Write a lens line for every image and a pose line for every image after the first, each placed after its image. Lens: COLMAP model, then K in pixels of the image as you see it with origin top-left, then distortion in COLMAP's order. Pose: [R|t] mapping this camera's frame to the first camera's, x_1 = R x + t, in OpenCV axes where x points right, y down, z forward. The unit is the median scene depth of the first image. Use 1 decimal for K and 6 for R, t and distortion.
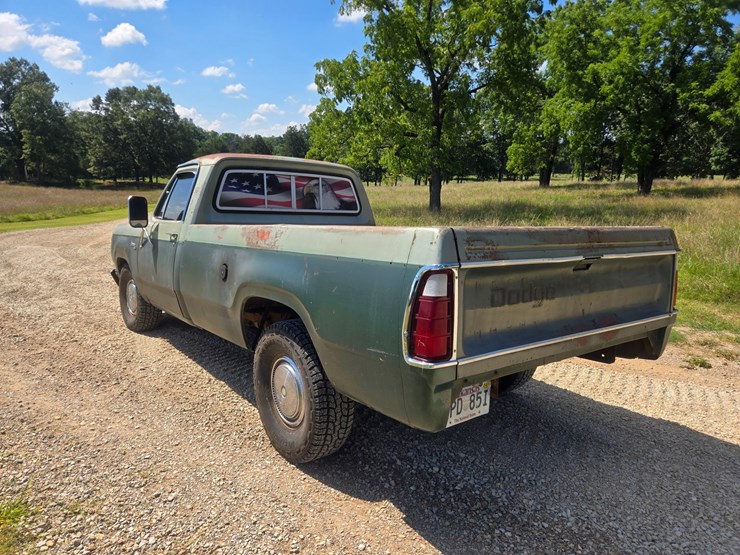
lens RADIAL K [[493.2, 0, 361.5], [0, 493.2, 279.5], [0, 0, 1]] dist [0.077159, -0.056844]
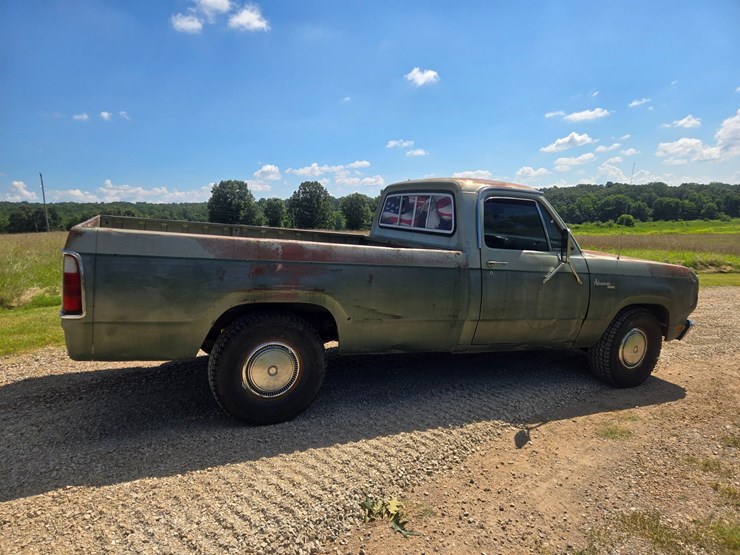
lens RADIAL K [[493.2, 0, 361.1], [0, 493.2, 272.0], [0, 0, 1]] dist [0.077159, -0.056844]
pose [[-0.235446, 0.081887, -0.968432, 0.935311], [-0.192902, 0.972682, 0.129145, -0.165310], [0.952551, 0.217219, -0.213218, 1.152419]]
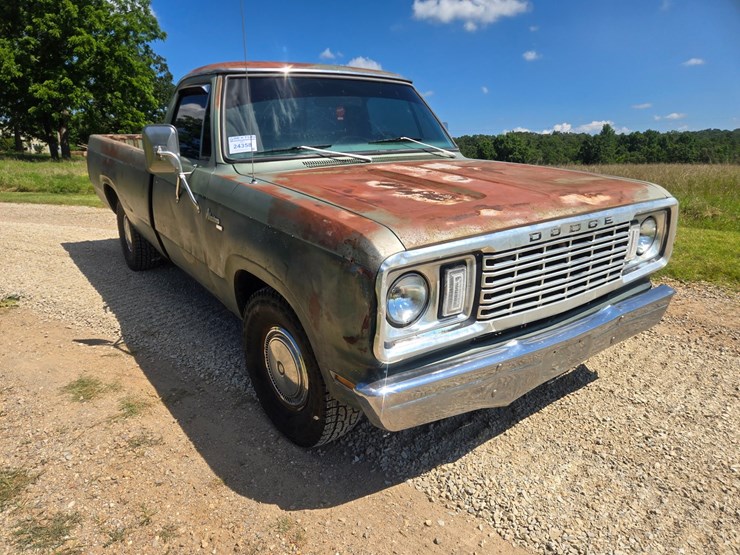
lens RADIAL K [[493.2, 0, 357.3], [0, 493.2, 284.0], [0, 0, 1]] dist [0.077159, -0.056844]
pose [[-0.999145, -0.027496, 0.030868, -0.322330], [-0.011277, 0.899690, 0.436384, -0.295199], [-0.039771, 0.435663, -0.899231, 1.954620]]
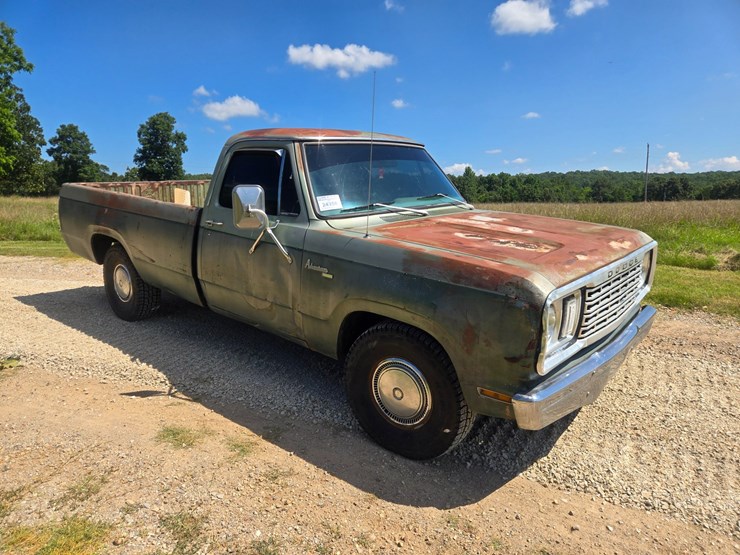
lens RADIAL K [[493.2, 0, 364.7], [0, 493.2, 287.8], [0, 0, 1]] dist [0.077159, -0.056844]
pose [[-0.978261, 0.020638, -0.206348, -0.060018], [-0.058278, 0.927577, 0.369060, -0.330234], [0.199020, 0.373062, -0.906209, 2.023220]]
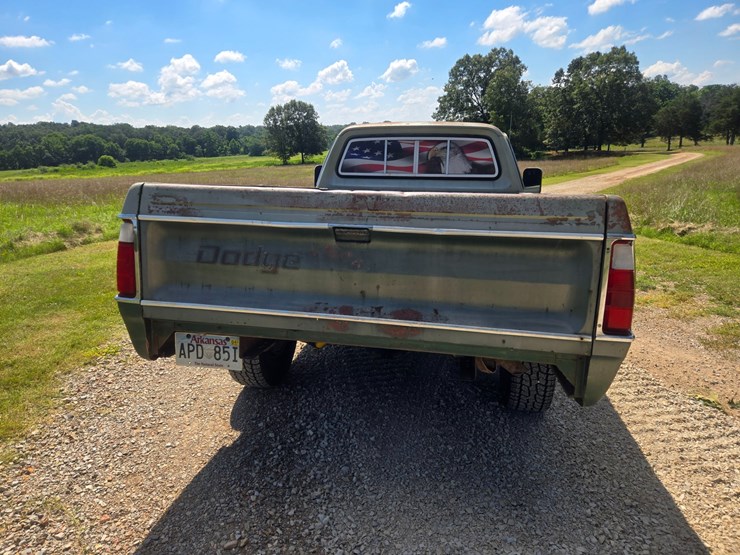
lens RADIAL K [[493.2, 0, 358.0], [0, 493.2, 266.4], [0, 0, 1]] dist [0.077159, -0.056844]
pose [[0.660208, 0.127267, -0.740222, 0.561528], [-0.101924, 0.991604, 0.079581, -0.023783], [0.744135, 0.022907, 0.667636, 0.246113]]
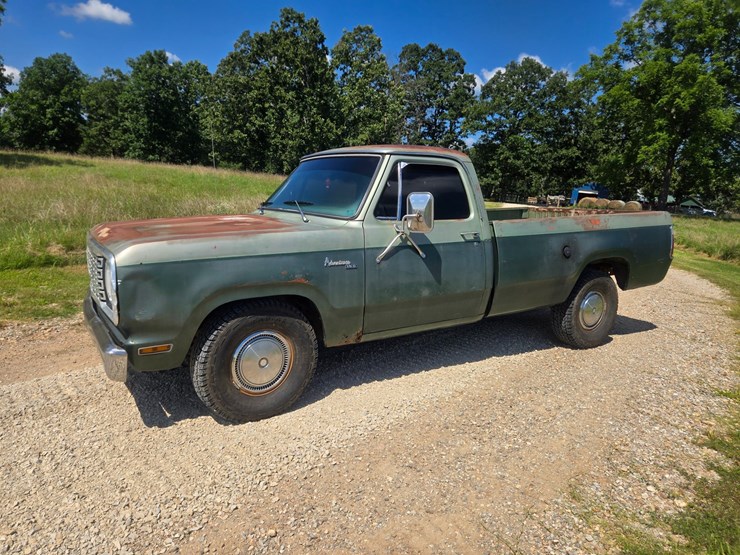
lens RADIAL K [[489.5, 0, 362.2], [0, 489.5, 271.4], [0, 0, 1]] dist [0.066793, -0.044223]
pose [[0.090920, -0.172766, 0.980758, -1.227364], [0.110553, 0.980500, 0.162472, -0.181010], [-0.989703, 0.093654, 0.108247, 1.024916]]
